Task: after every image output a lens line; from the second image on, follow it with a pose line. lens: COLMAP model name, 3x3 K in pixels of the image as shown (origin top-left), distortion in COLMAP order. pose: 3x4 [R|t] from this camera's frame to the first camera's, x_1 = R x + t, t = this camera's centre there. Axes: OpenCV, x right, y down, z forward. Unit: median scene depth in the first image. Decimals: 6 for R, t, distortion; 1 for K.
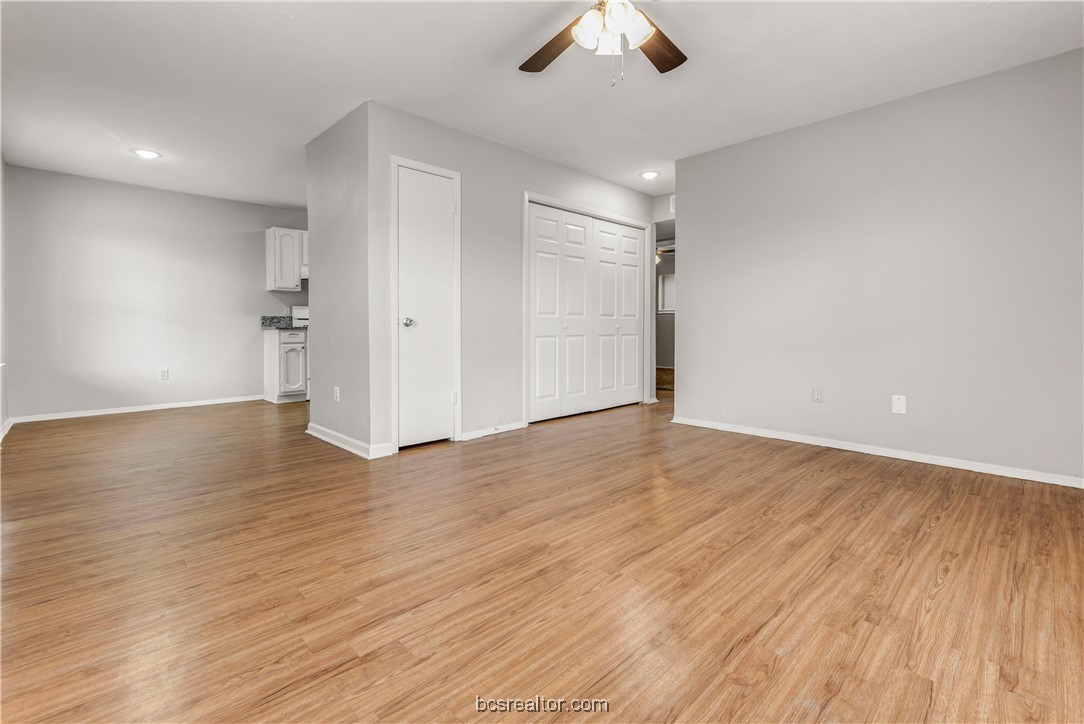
lens RADIAL K [[473.4, 0, 541.4], [0, 473.4, 336.4], [0, 0, 1]] dist [0.012729, 0.000158]
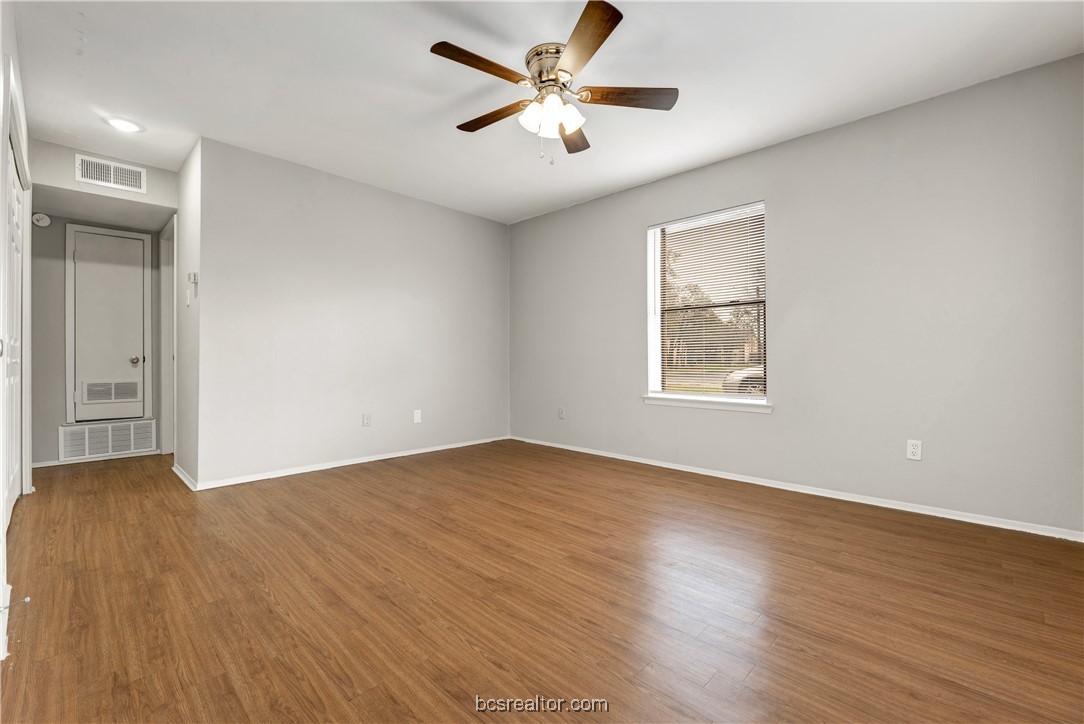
lens RADIAL K [[464.3, 0, 542.0], [0, 464.3, 362.0], [0, 0, 1]] dist [0.001367, -0.000017]
pose [[-0.043446, -0.001287, 0.999055, -1.006905], [0.018298, 0.999830, 0.002084, -0.028964], [-0.998888, 0.018372, -0.043415, 1.010532]]
